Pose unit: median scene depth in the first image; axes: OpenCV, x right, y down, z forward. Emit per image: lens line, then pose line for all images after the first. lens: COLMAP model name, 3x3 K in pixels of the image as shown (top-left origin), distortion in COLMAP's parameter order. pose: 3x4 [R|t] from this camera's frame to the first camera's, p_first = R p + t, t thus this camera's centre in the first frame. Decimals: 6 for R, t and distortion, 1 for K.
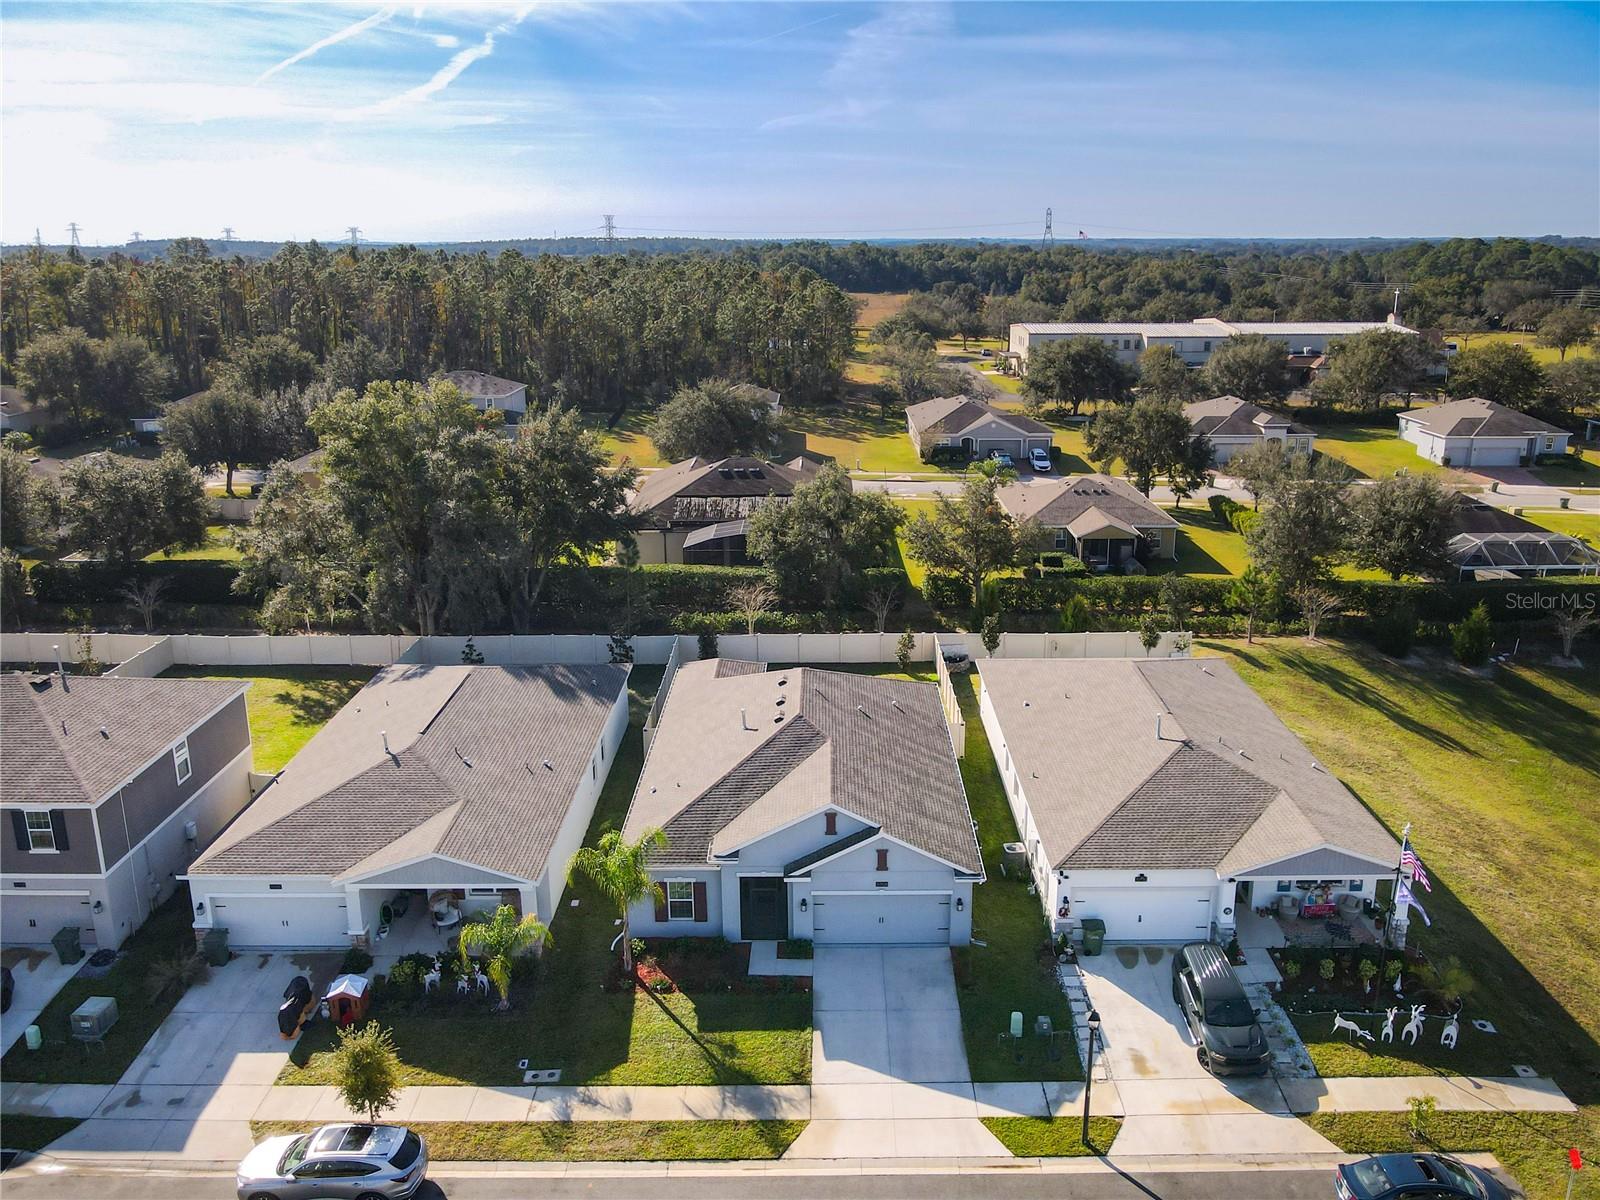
lens RADIAL K [[1199.0, 0, 800.0], [0, 1199.0, 600.0], [0, 0, 1]] dist [-0.015285, 0.004591]
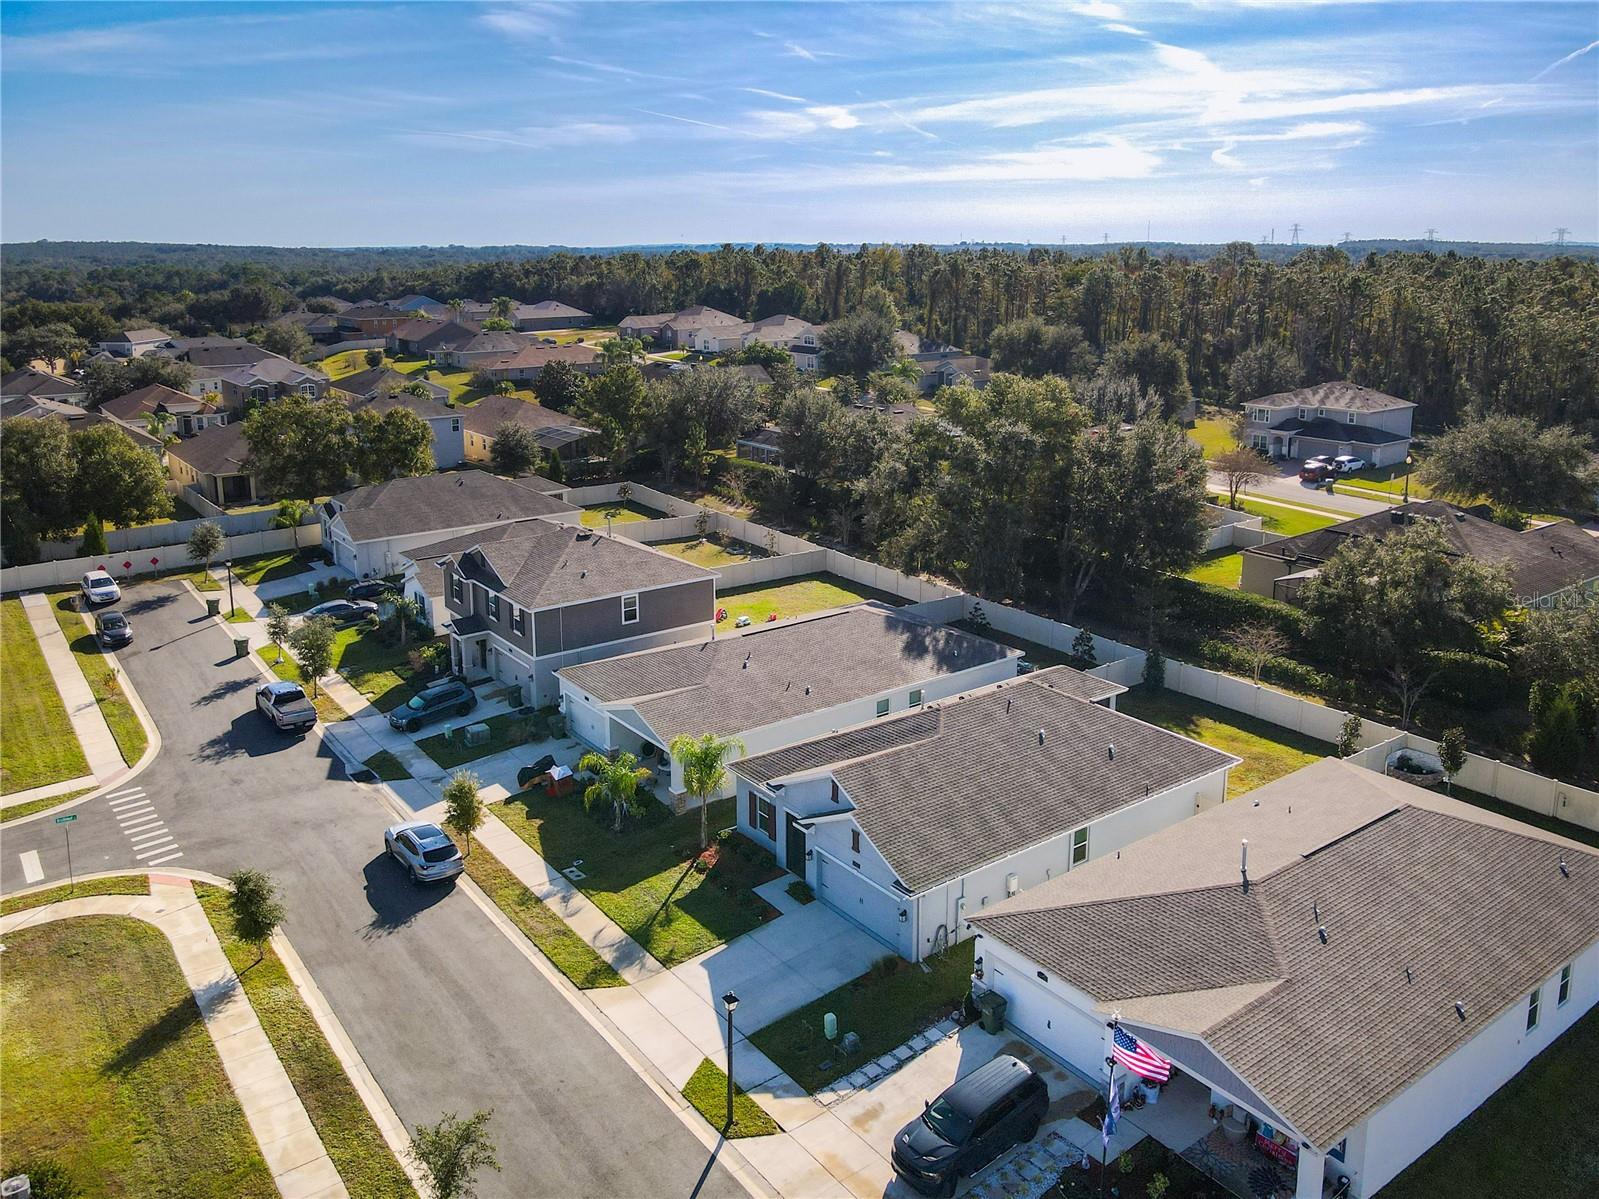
lens RADIAL K [[1198.2, 0, 799.5], [0, 1198.2, 599.5], [0, 0, 1]] dist [-0.015285, 0.004591]
pose [[0.604864, 0.229695, -0.762483, 0.782439], [-0.232439, 0.966726, 0.106833, -0.085204], [0.761651, 0.112611, 0.638127, 0.276719]]
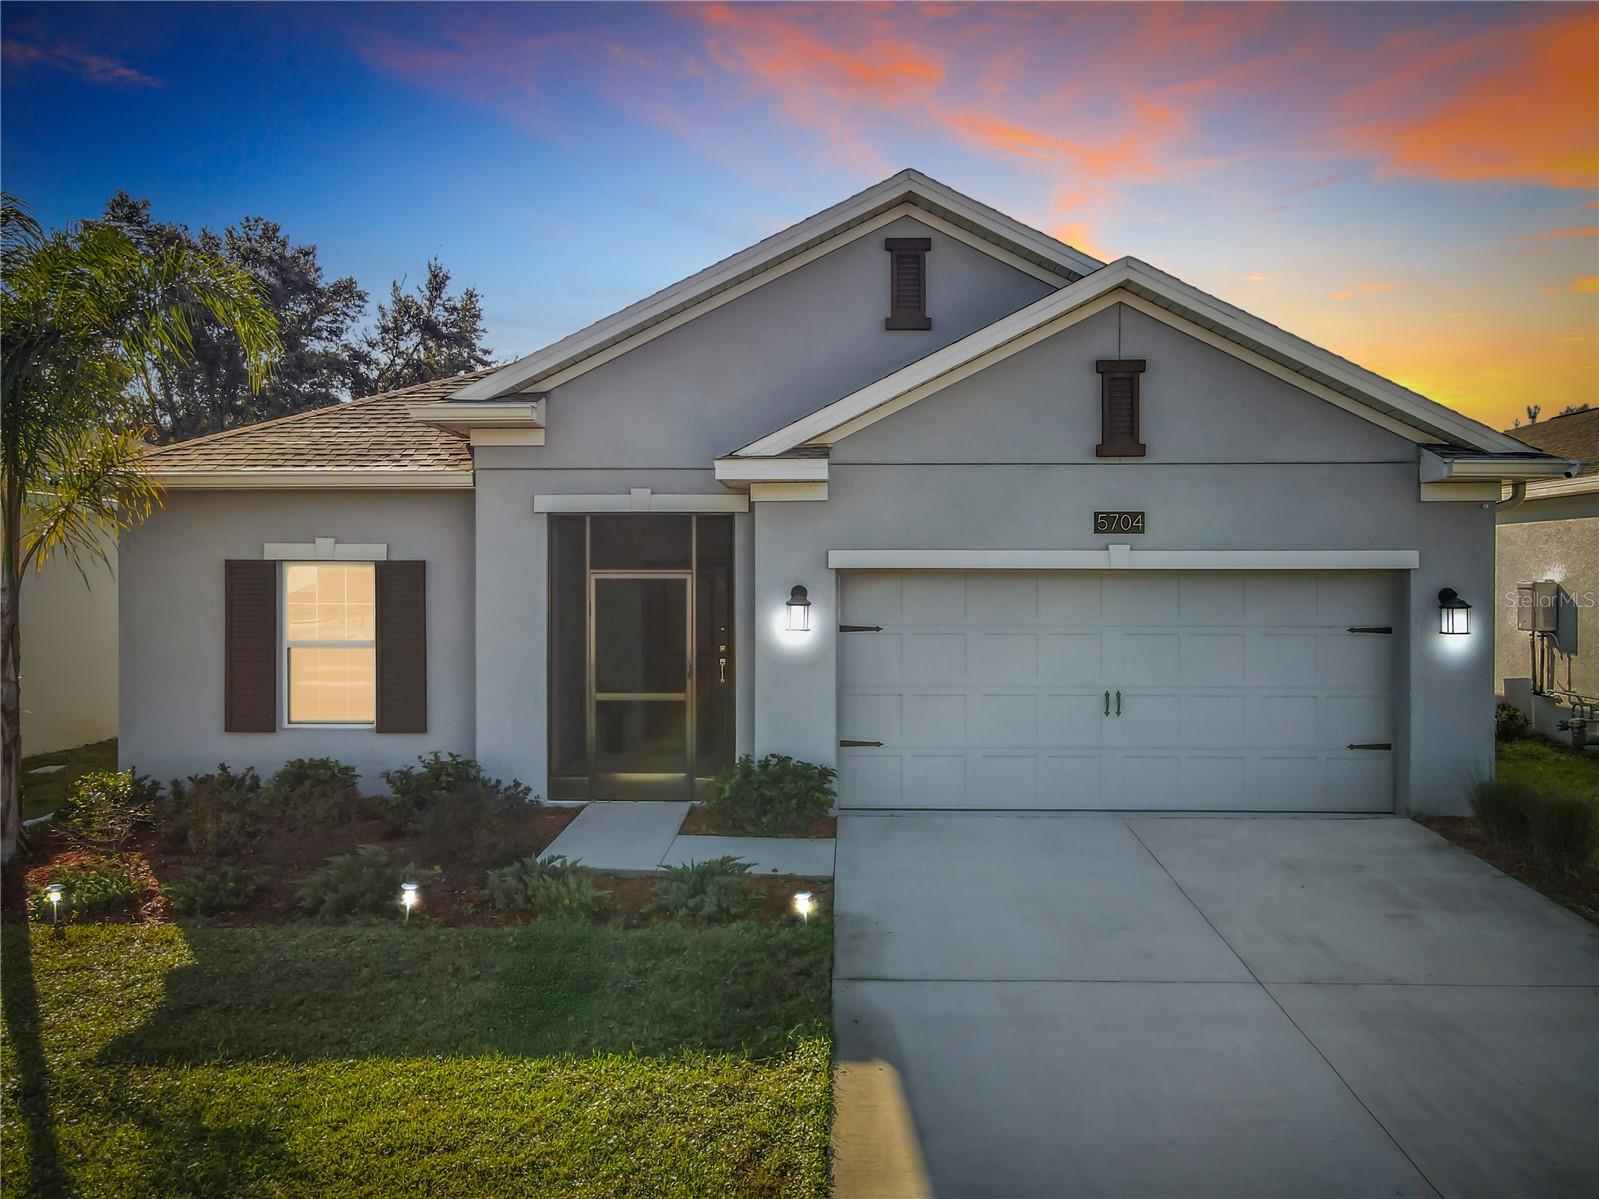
lens RADIAL K [[1198.2, 0, 799.5], [0, 1198.2, 599.5], [0, 0, 1]] dist [-0.015285, 0.004591]
pose [[0.999845, 0.008460, -0.015455, 0.007517], [-0.011956, 0.970093, -0.242439, 0.315316], [0.012942, 0.242586, 0.970044, 0.777078]]
